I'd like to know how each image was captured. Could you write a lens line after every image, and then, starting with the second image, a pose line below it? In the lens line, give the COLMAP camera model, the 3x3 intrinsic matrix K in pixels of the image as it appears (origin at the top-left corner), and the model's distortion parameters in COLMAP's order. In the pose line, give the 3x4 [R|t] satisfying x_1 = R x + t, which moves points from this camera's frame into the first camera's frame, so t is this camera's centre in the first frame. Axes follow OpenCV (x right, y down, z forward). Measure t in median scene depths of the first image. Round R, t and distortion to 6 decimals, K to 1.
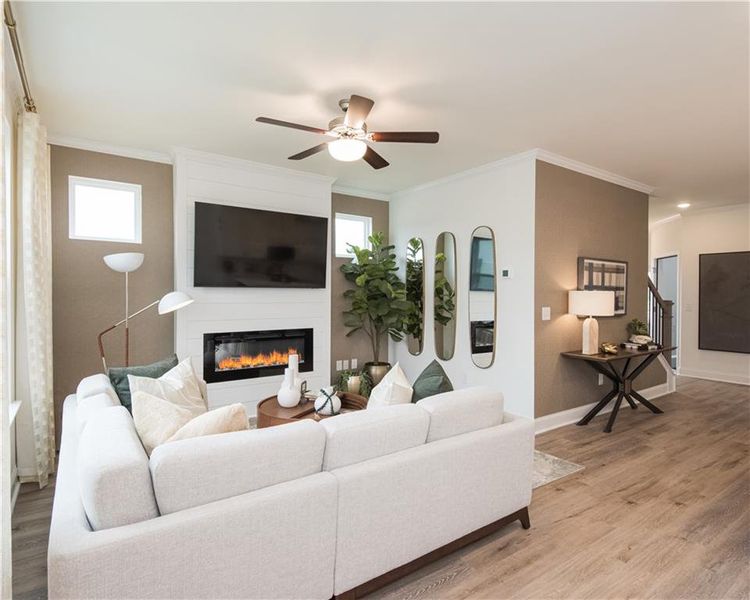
lens RADIAL K [[412.5, 0, 374.3], [0, 412.5, 297.2], [0, 0, 1]] dist [0.018689, -0.012068]
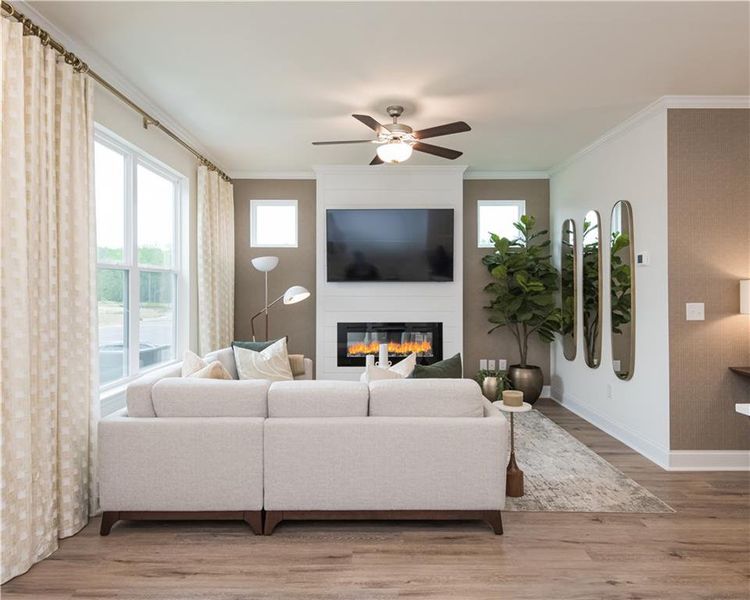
lens RADIAL K [[474.8, 0, 366.9], [0, 474.8, 280.8], [0, 0, 1]] dist [0.014943, -0.009881]
pose [[0.822339, -0.014974, -0.568801, 0.404094], [-0.000205, 0.999646, -0.026613, 0.007567], [0.568998, 0.022002, 0.822044, -0.036064]]
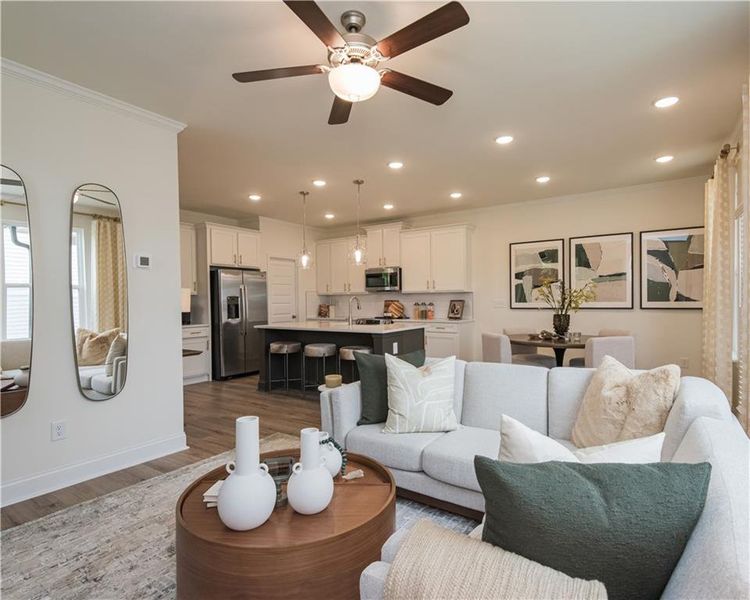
lens RADIAL K [[412.5, 0, 378.9], [0, 412.5, 307.7], [0, 0, 1]] dist [0.018689, -0.012068]
pose [[-0.366675, -0.018841, 0.930158, -0.537830], [0.015469, 0.999533, 0.026345, 0.012832], [-0.930220, 0.024049, -0.366213, 0.865907]]
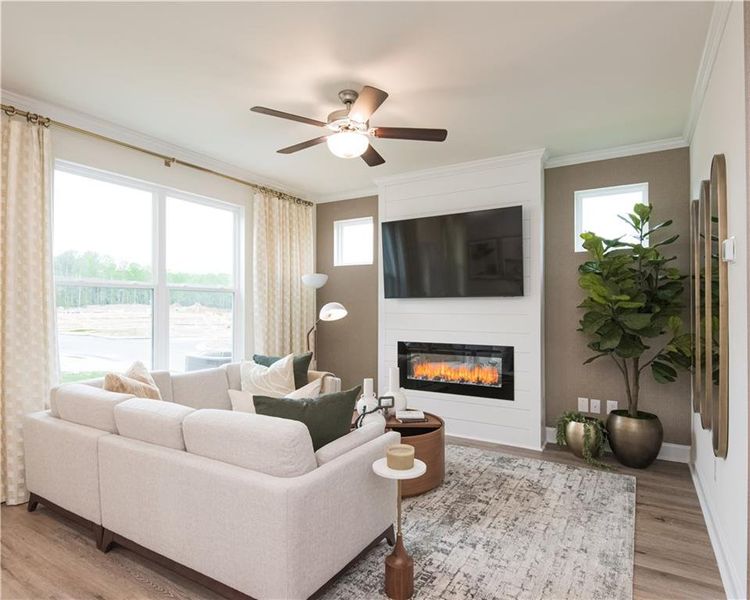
lens RADIAL K [[434.7, 0, 365.1], [0, 434.7, 303.7], [0, 0, 1]] dist [0.020532, -0.015939]
pose [[0.409264, -0.014297, -0.912304, 0.587924], [-0.005898, 0.999815, -0.018315, 0.010584], [0.912397, 0.012876, 0.409104, 0.456397]]
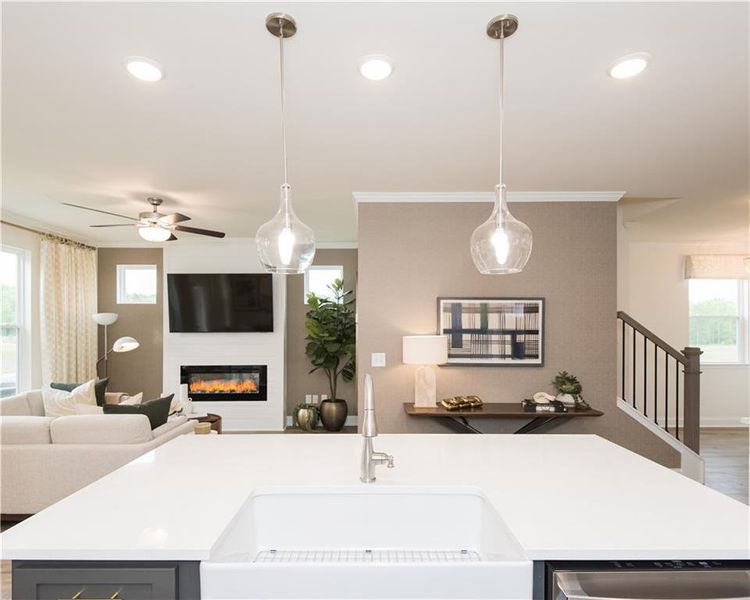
lens RADIAL K [[412.5, 0, 366.6], [0, 412.5, 325.7], [0, 0, 1]] dist [0.018689, -0.012068]
pose [[0.827778, -0.011349, -0.560941, 0.901285], [0.001306, 0.999832, -0.018301, -0.021251], [0.561054, 0.014417, 0.827653, 0.188219]]
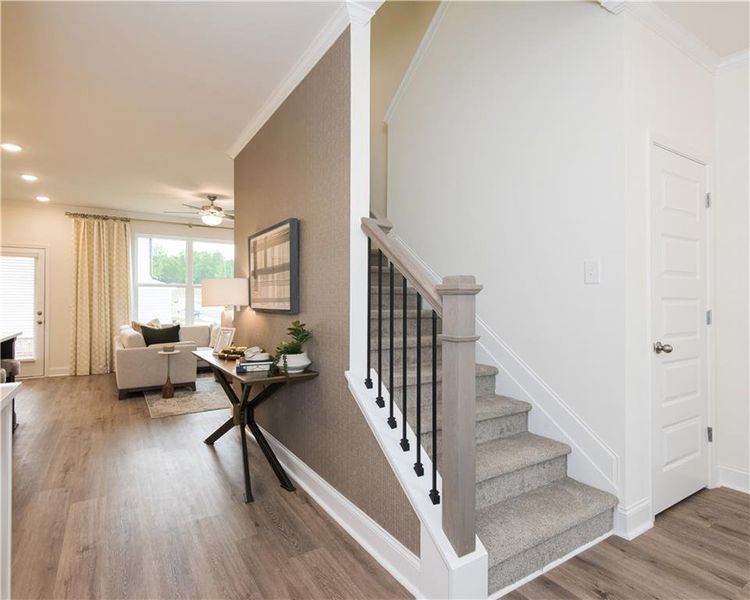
lens RADIAL K [[412.5, 0, 374.7], [0, 412.5, 305.2], [0, 0, 1]] dist [0.018689, -0.012068]
pose [[-0.030827, -0.002905, -0.999521, 1.360912], [-0.009826, 0.999948, -0.002603, 0.038570], [0.999476, 0.009741, -0.030854, 1.317963]]
